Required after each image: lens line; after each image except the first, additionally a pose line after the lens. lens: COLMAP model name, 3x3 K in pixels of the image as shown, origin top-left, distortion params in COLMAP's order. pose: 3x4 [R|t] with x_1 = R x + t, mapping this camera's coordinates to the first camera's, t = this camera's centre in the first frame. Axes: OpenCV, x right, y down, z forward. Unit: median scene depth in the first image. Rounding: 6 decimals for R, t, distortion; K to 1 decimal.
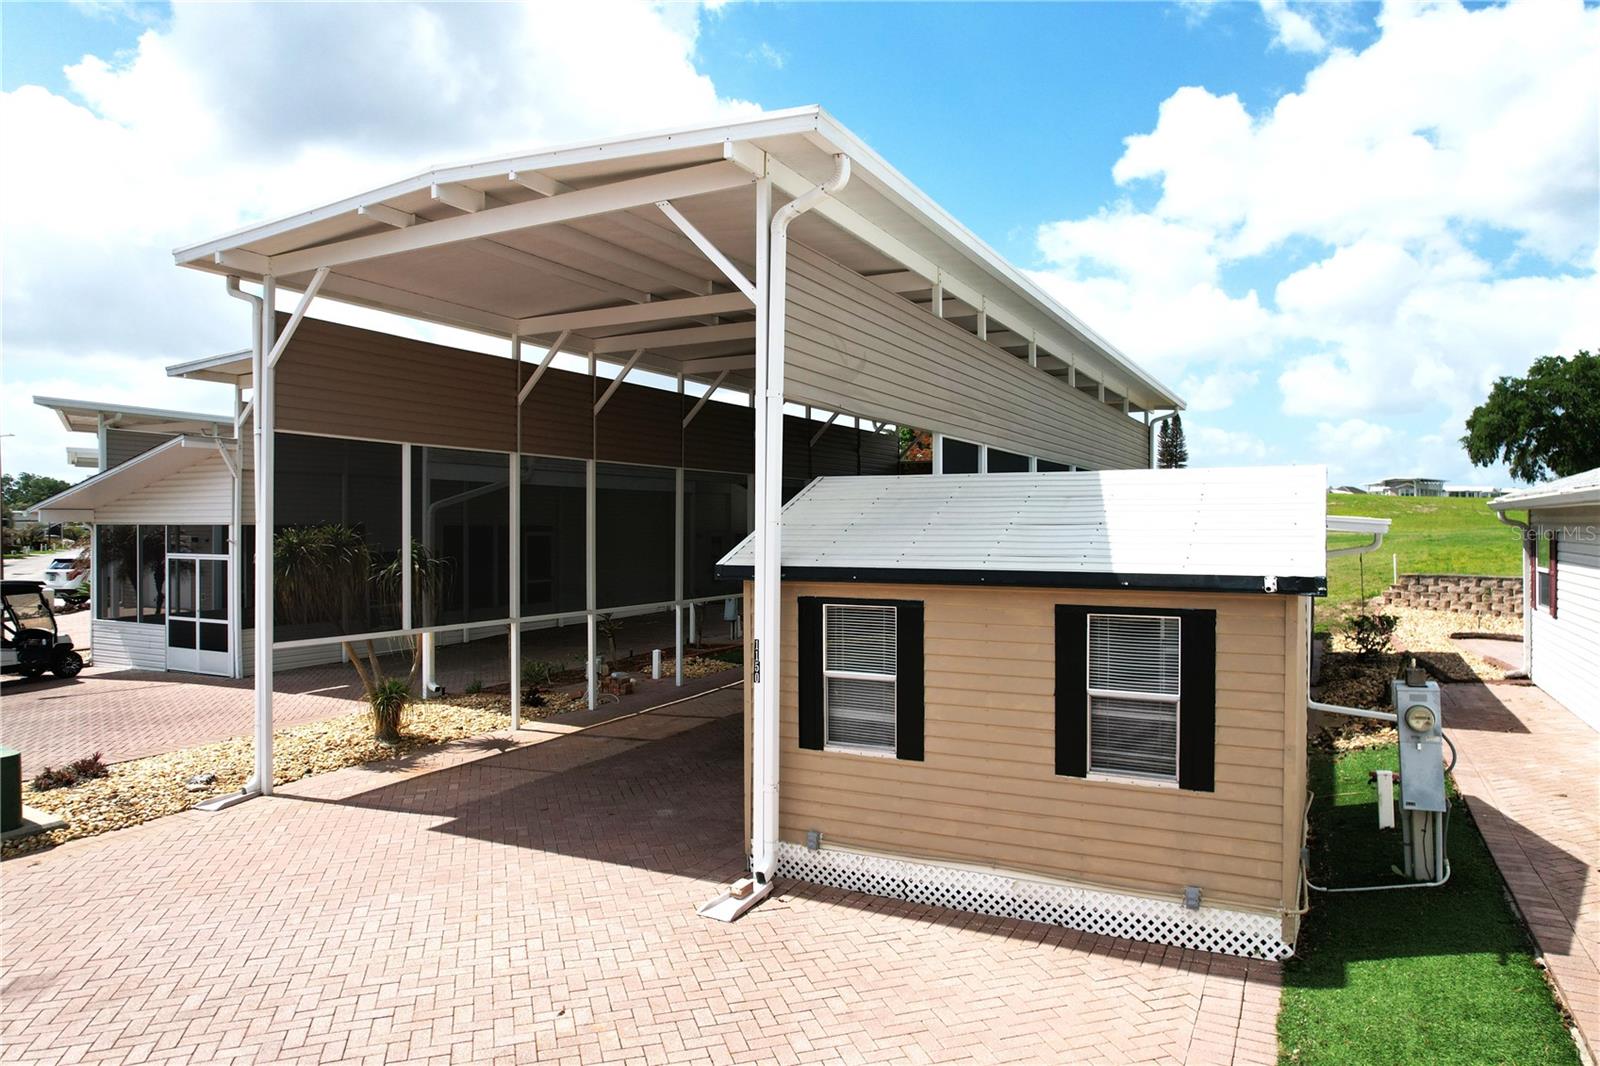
lens RADIAL K [[1025.2, 0, 813.4], [0, 1025.2, 529.4], [0, 0, 1]] dist [-0.076240, 0.070554]
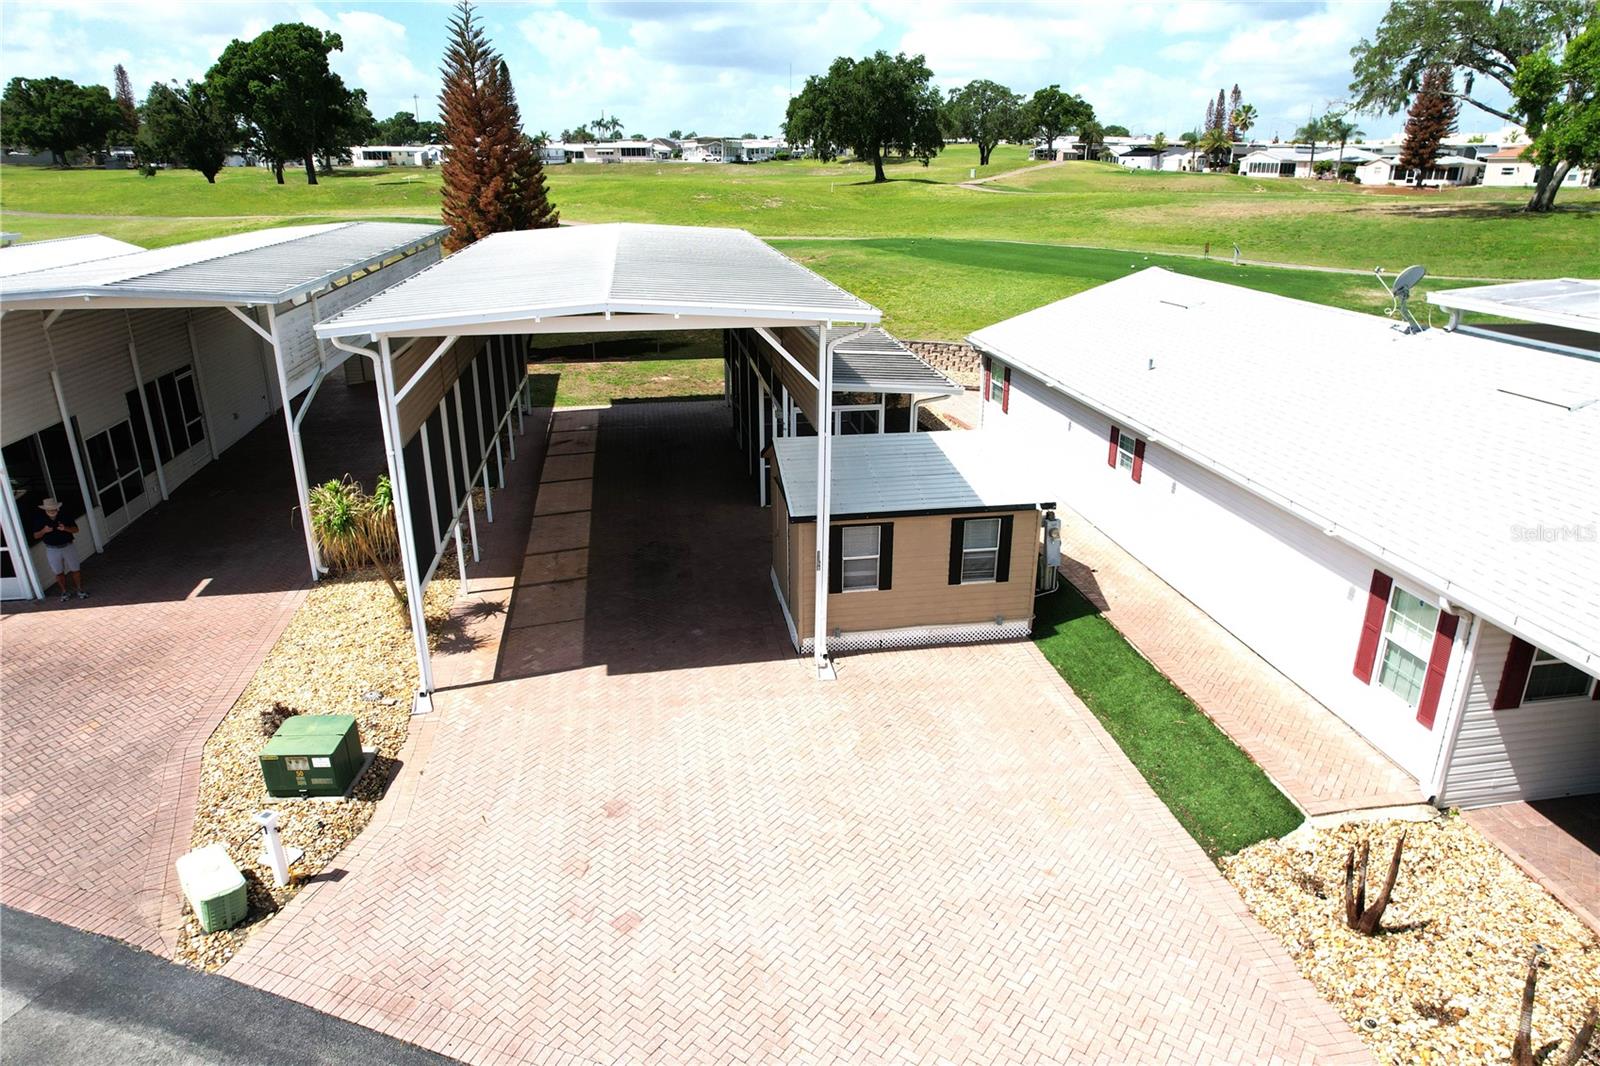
lens RADIAL K [[1025.2, 0, 808.8], [0, 1025.2, 532.1], [0, 0, 1]] dist [-0.076240, 0.070554]
pose [[0.799906, -0.206054, 0.563641, -1.217960], [0.001000, 0.939663, 0.342099, -0.628439], [-0.600124, -0.273083, 0.751849, -0.518501]]
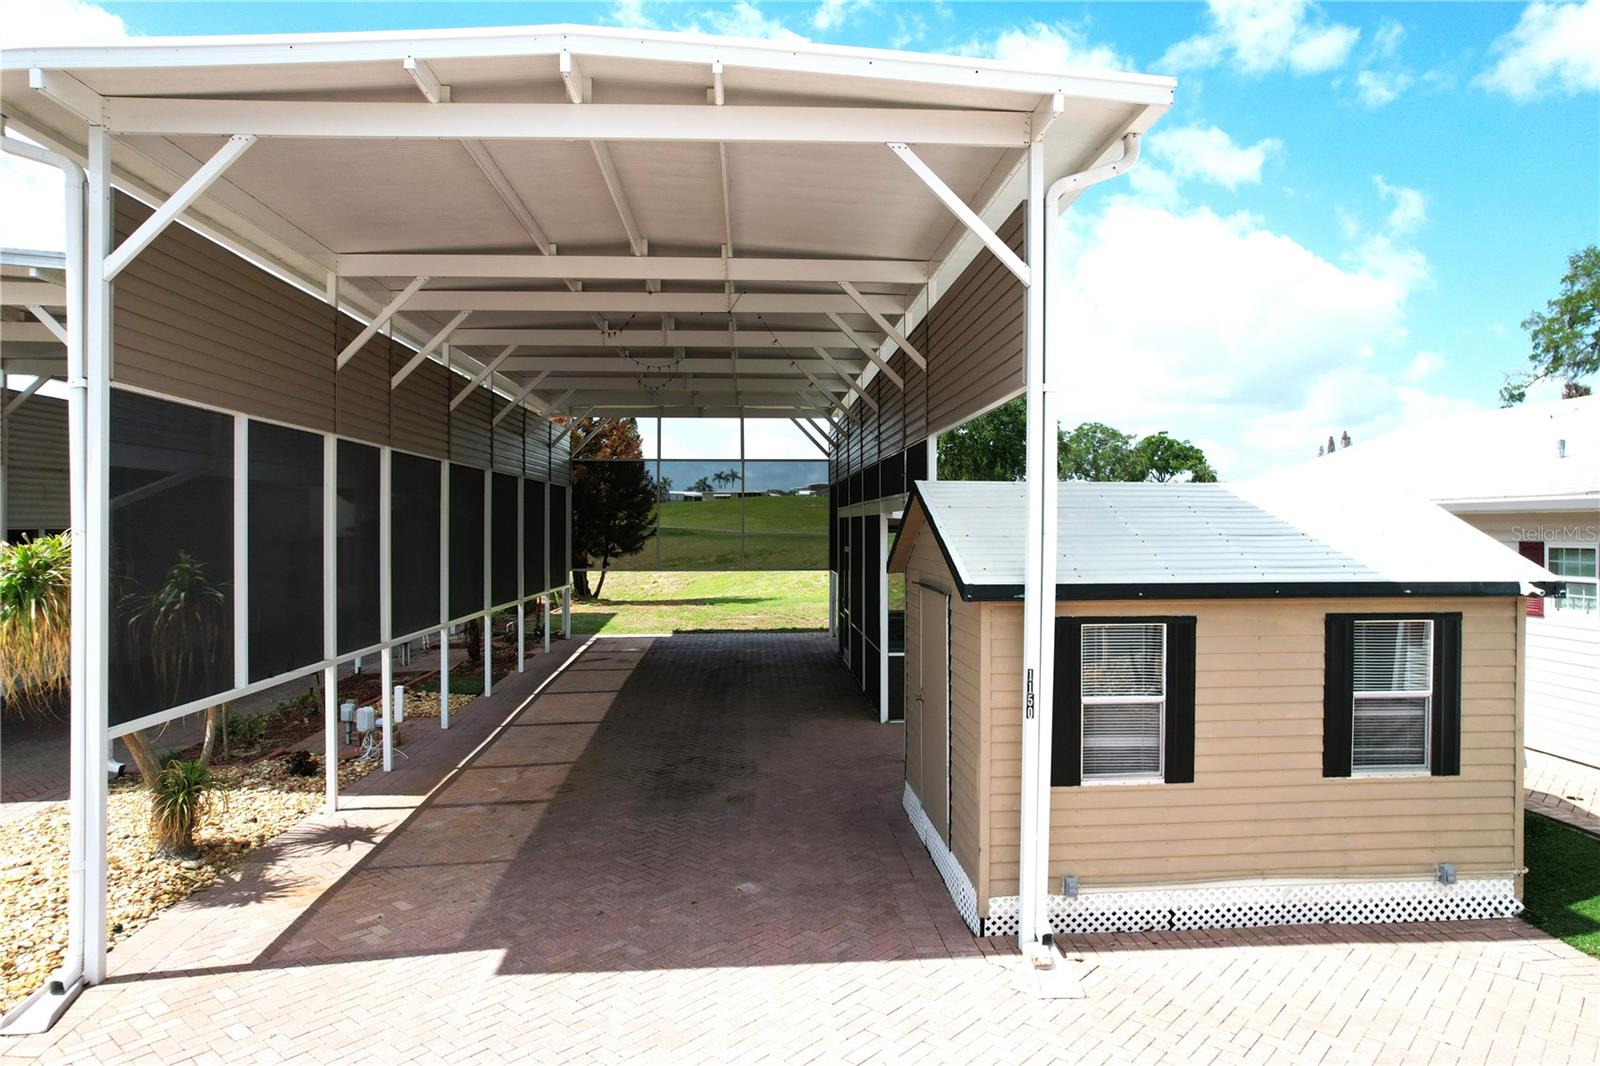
lens RADIAL K [[1025.2, 0, 813.9], [0, 1025.2, 530.6], [0, 0, 1]] dist [-0.076240, 0.070554]
pose [[0.856257, -0.003319, 0.516539, -0.662177], [0.002180, 0.999994, 0.002812, -0.013247], [-0.516545, -0.001281, 0.856259, 0.350568]]
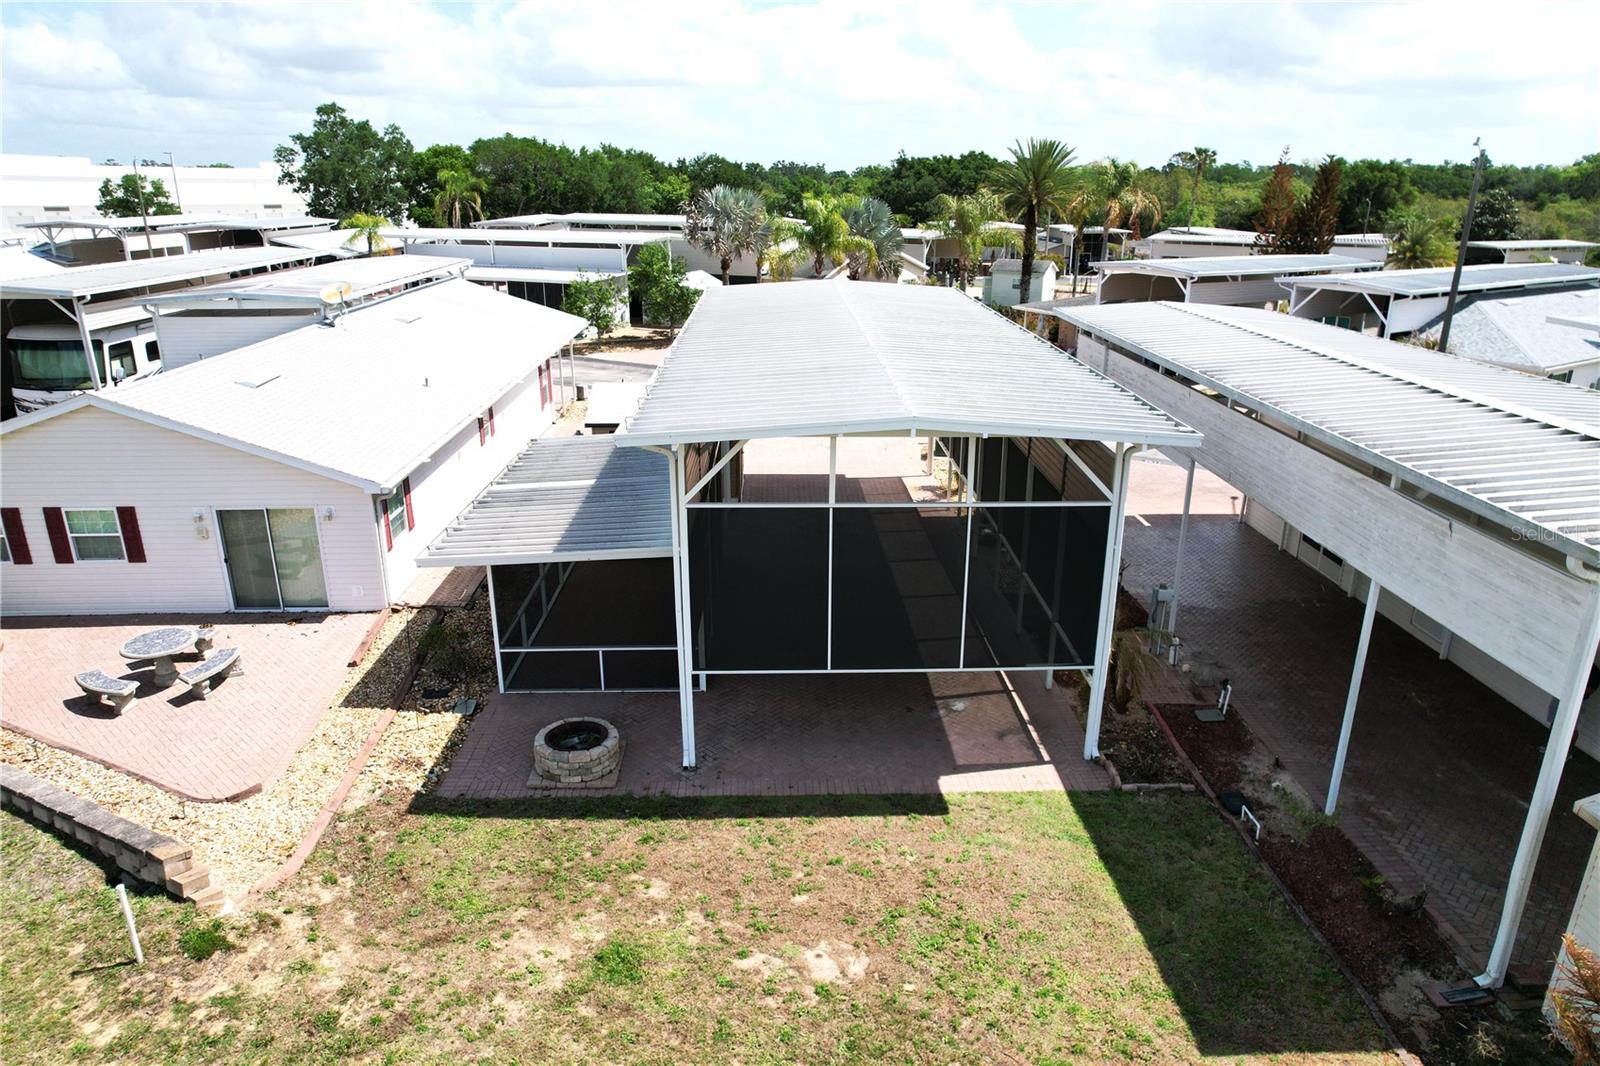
lens RADIAL K [[1025.2, 0, 807.2], [0, 1025.2, 537.6], [0, 0, 1]] dist [-0.076240, 0.070554]
pose [[-0.873683, 0.150964, -0.462480, 1.617397], [-0.010048, 0.944834, 0.327396, -0.752423], [0.486391, 0.290688, -0.823969, 4.568951]]
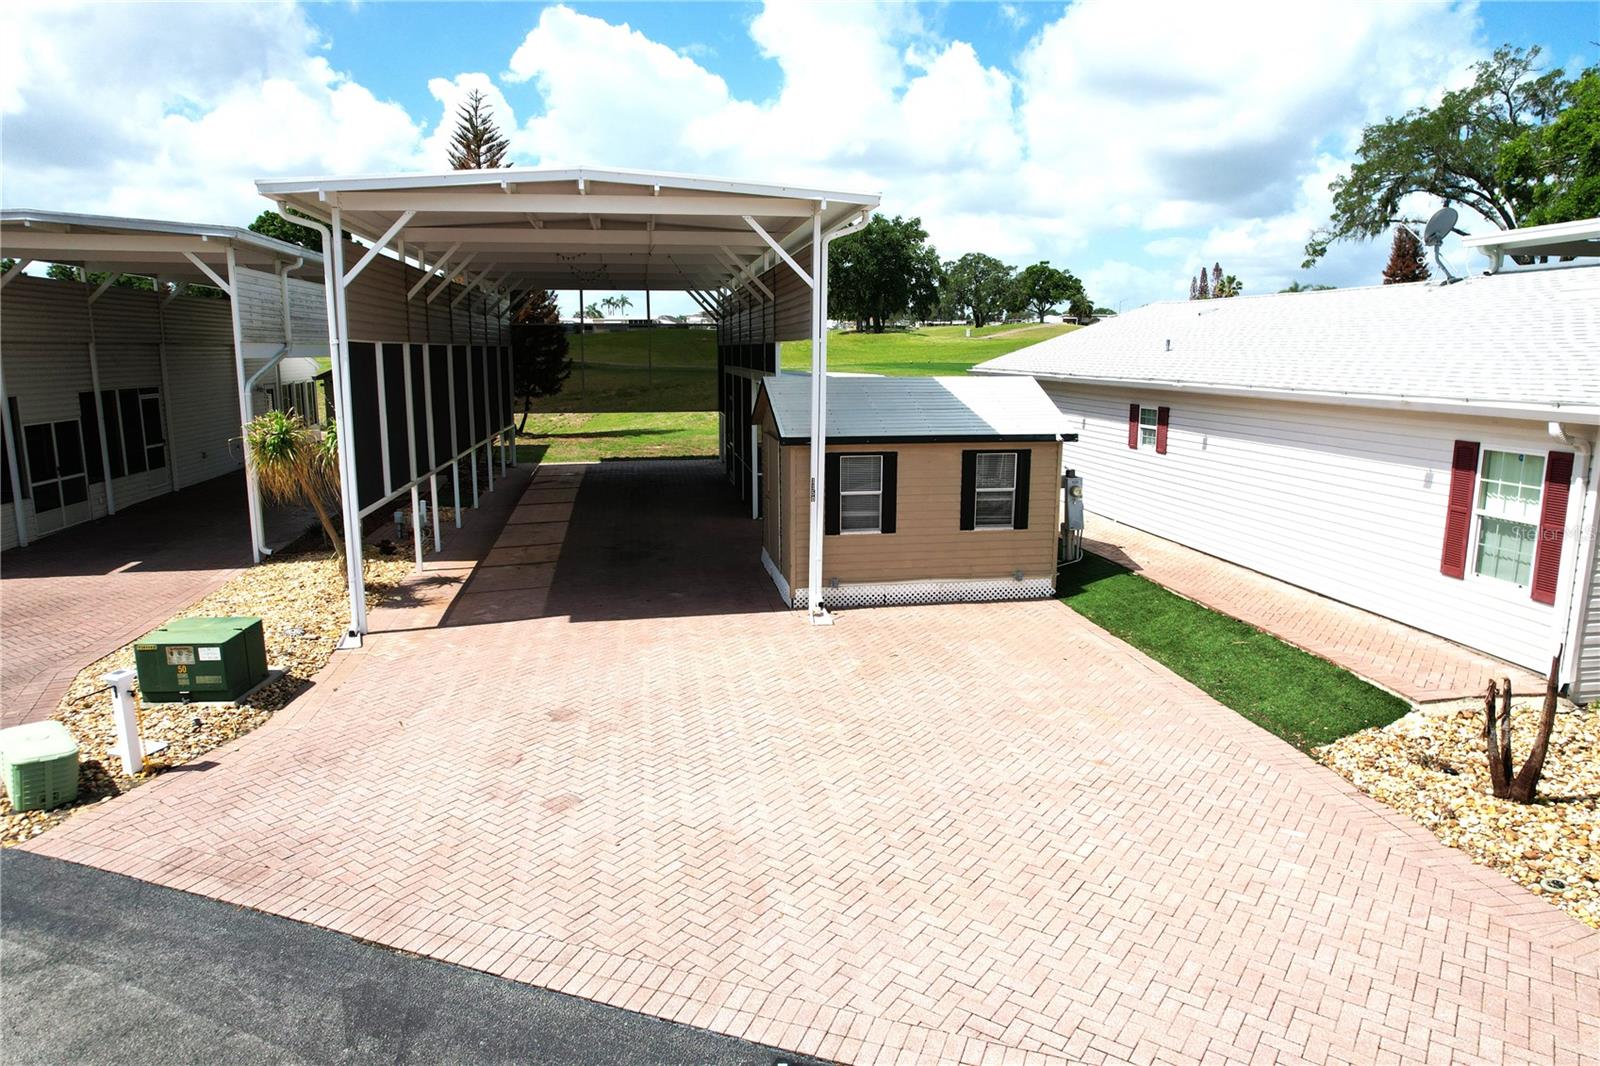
lens RADIAL K [[1025.2, 0, 809.6], [0, 1025.2, 530.8], [0, 0, 1]] dist [-0.076240, 0.070554]
pose [[0.800220, -0.104328, 0.590562, -1.140424], [0.000630, 0.984897, 0.173138, -0.113878], [-0.599706, -0.138176, 0.788200, -0.438261]]
